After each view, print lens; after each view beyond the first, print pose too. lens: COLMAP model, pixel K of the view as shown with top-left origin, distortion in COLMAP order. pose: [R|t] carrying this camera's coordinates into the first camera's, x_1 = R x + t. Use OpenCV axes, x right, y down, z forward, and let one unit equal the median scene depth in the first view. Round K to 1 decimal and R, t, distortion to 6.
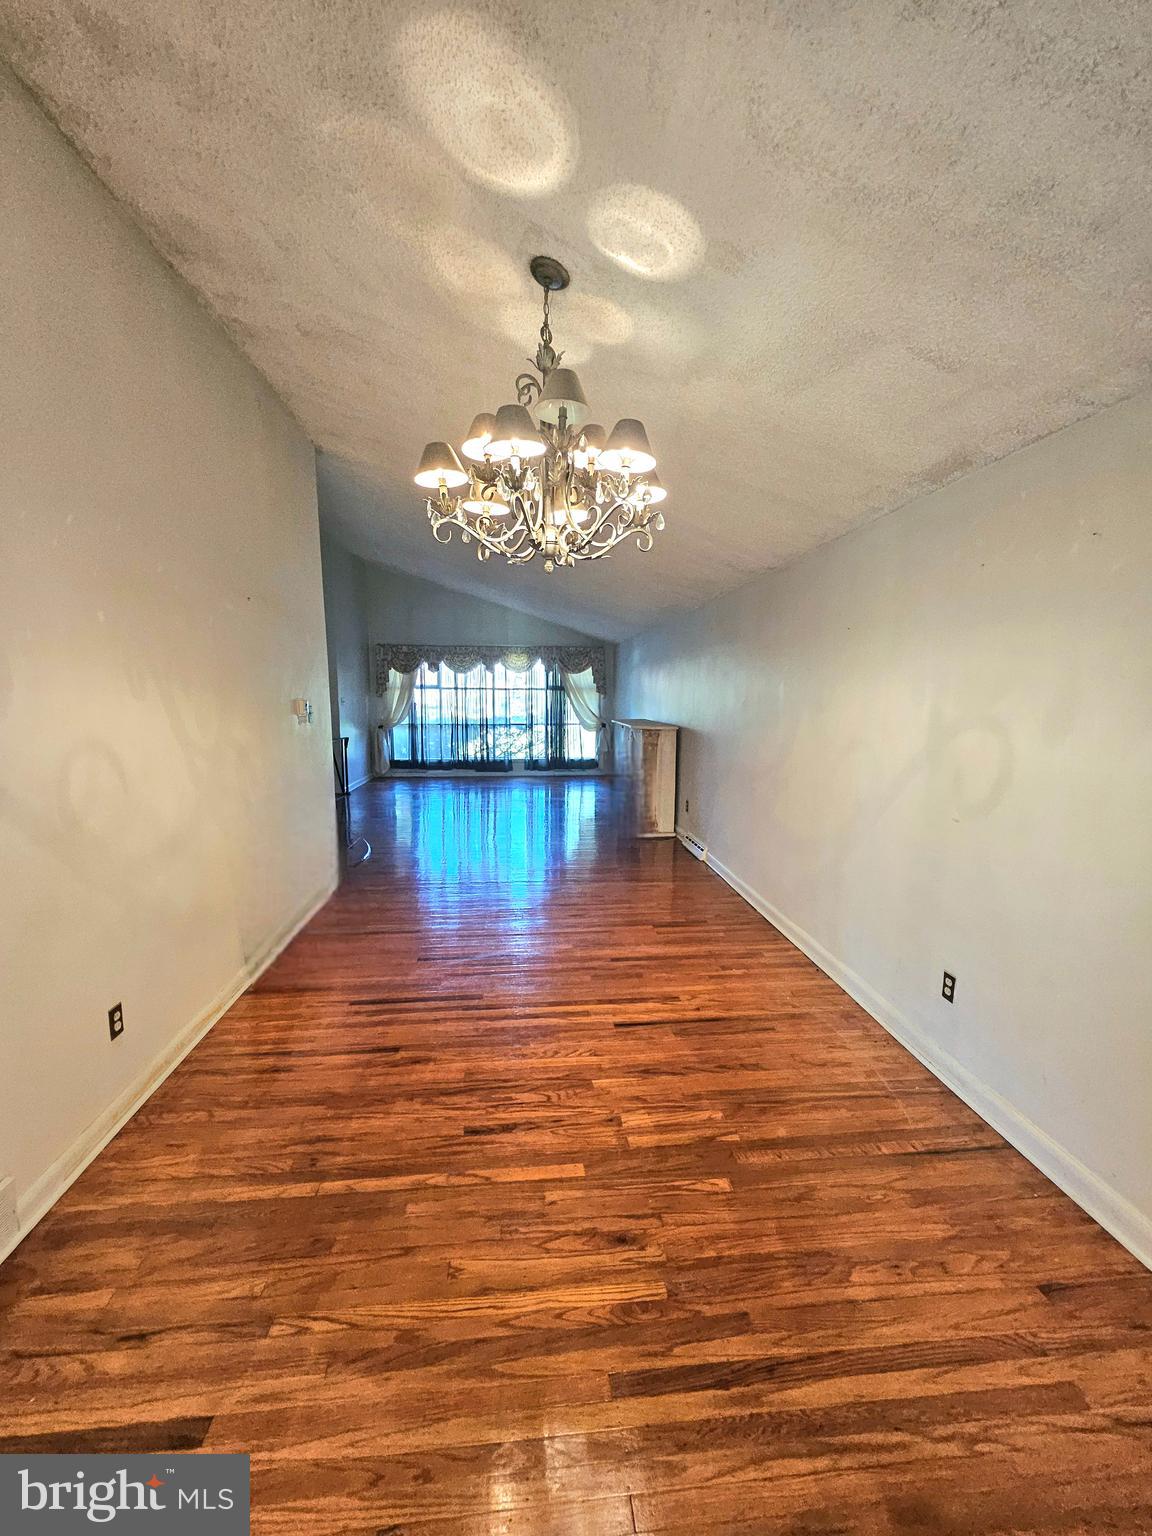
lens RADIAL K [[594.0, 0, 575.9], [0, 594.0, 775.1], [0, 0, 1]] dist [-0.000934, -0.000616]
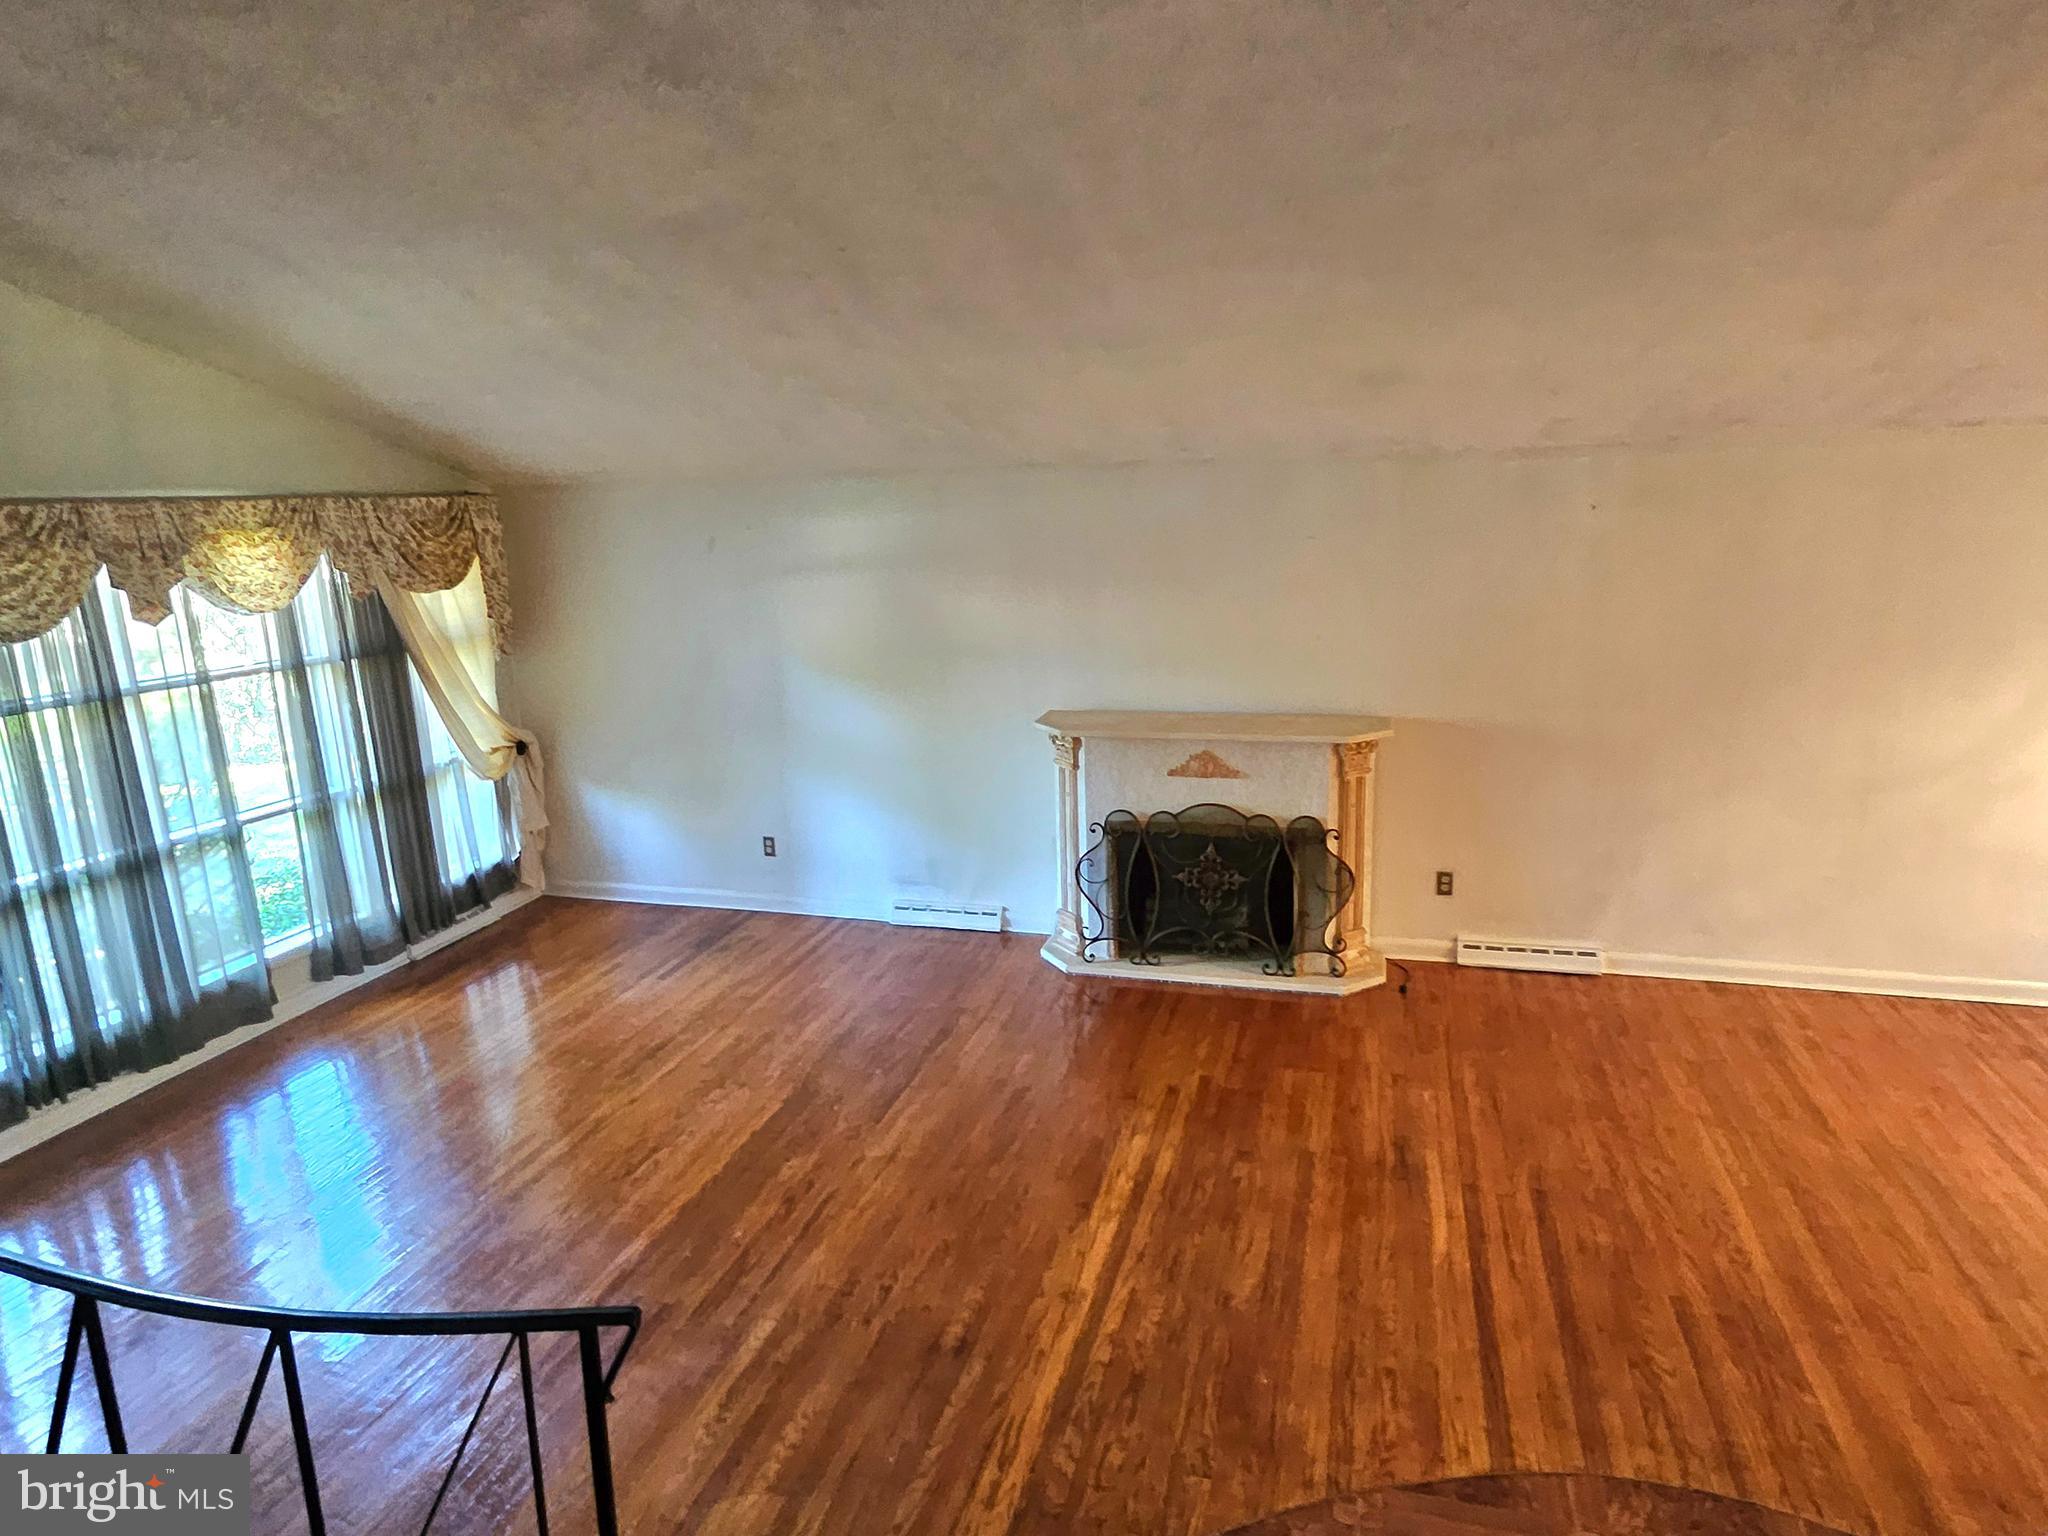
lens RADIAL K [[1184.6, 0, 1014.9], [0, 1184.6, 762.6], [0, 0, 1]] dist [0.015845, -0.013270]
pose [[0.377639, -0.219704, 0.899510, -1.554860], [0.162928, 0.972053, 0.169021, -0.520505], [-0.911506, 0.082727, 0.402881, 1.925452]]
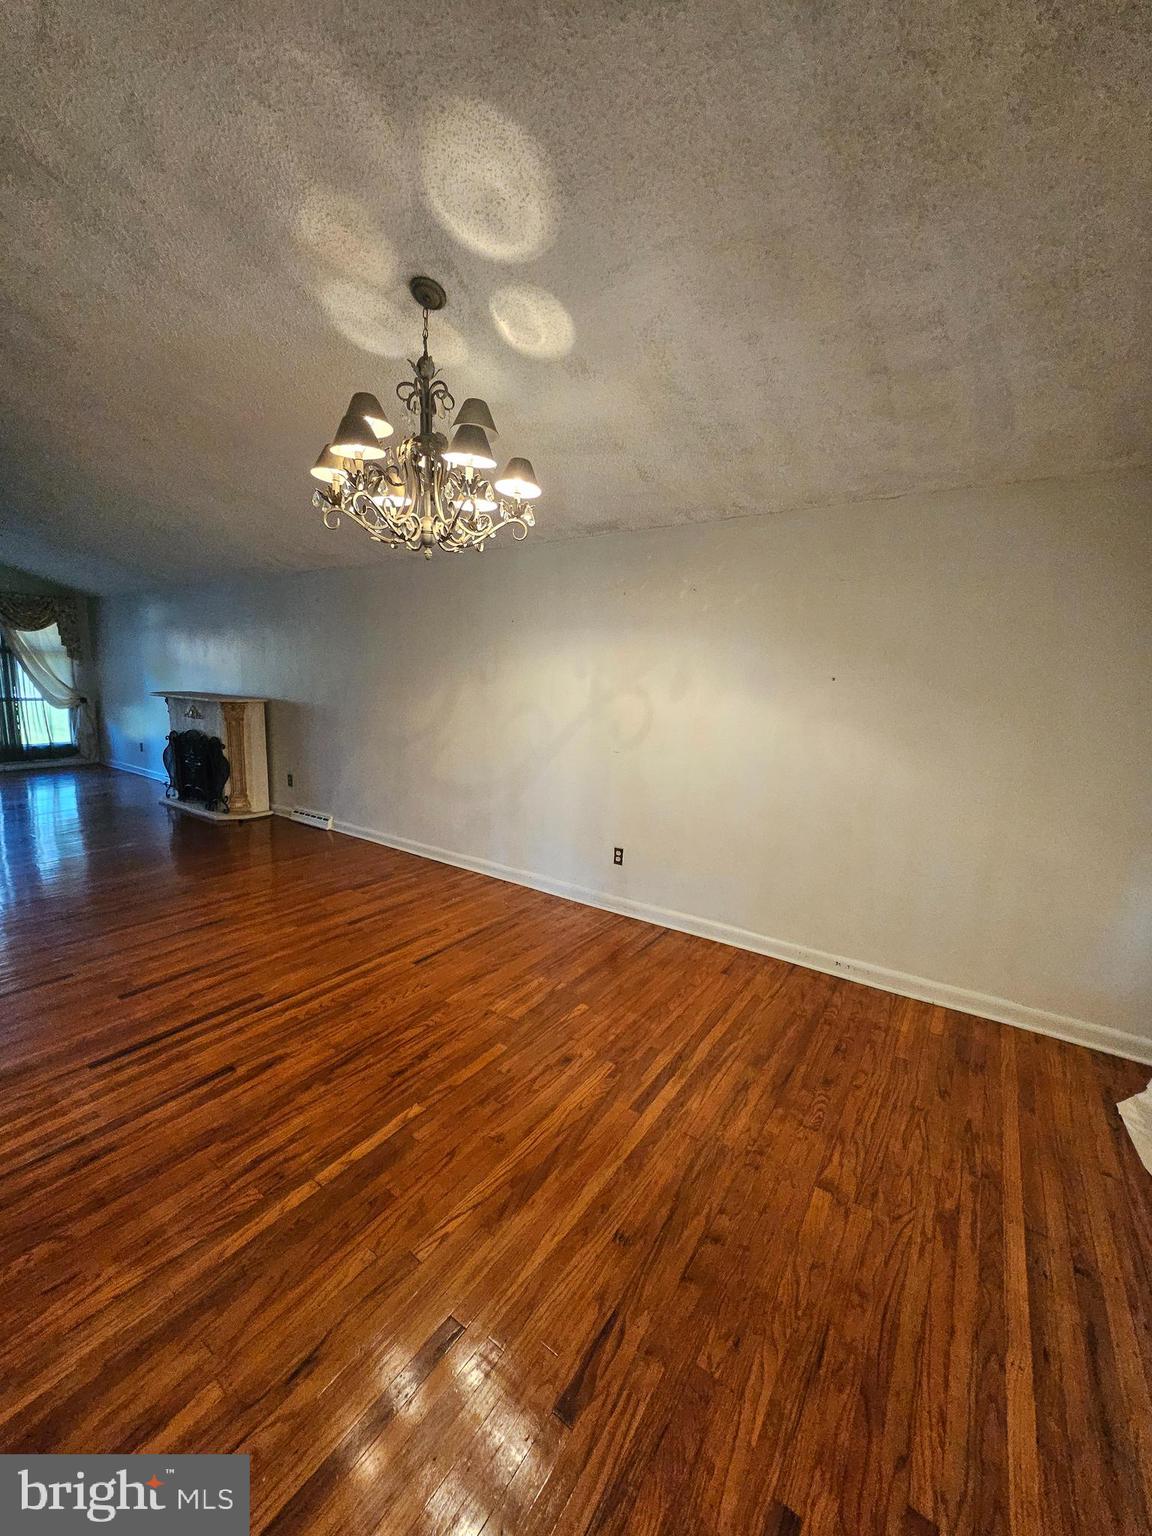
lens RADIAL K [[594.0, 0, 567.0], [0, 594.0, 772.2], [0, 0, 1]] dist [-0.000934, -0.000616]
pose [[0.649979, -0.107300, 0.752339, -0.512771], [0.076672, 0.994190, 0.075552, -0.000609], [-0.756075, 0.008576, 0.654429, 0.040922]]
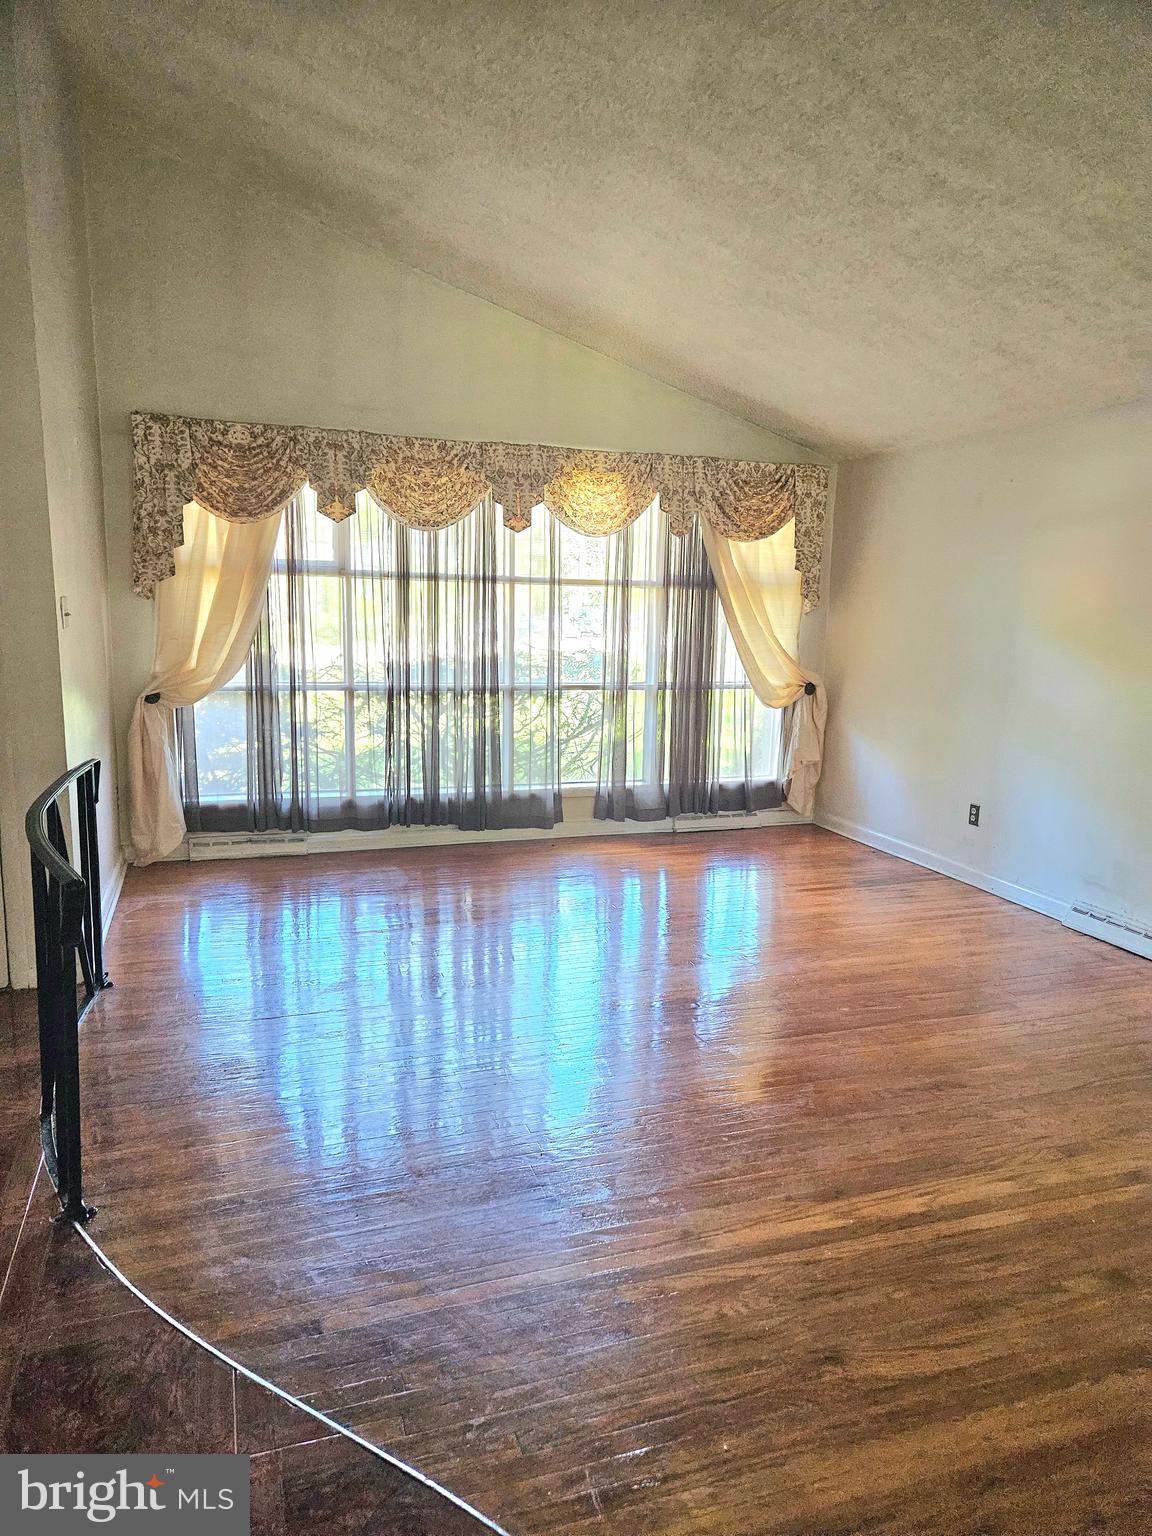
lens RADIAL K [[1015.1, 0, 592.6], [0, 1015.1, 771.5], [0, 0, 1]] dist [0.059958, -0.046031]
pose [[0.971155, -0.021999, 0.237432, -0.854848], [0.015493, 0.999453, 0.029234, -0.201753], [-0.237945, -0.024713, 0.970964, 1.615280]]
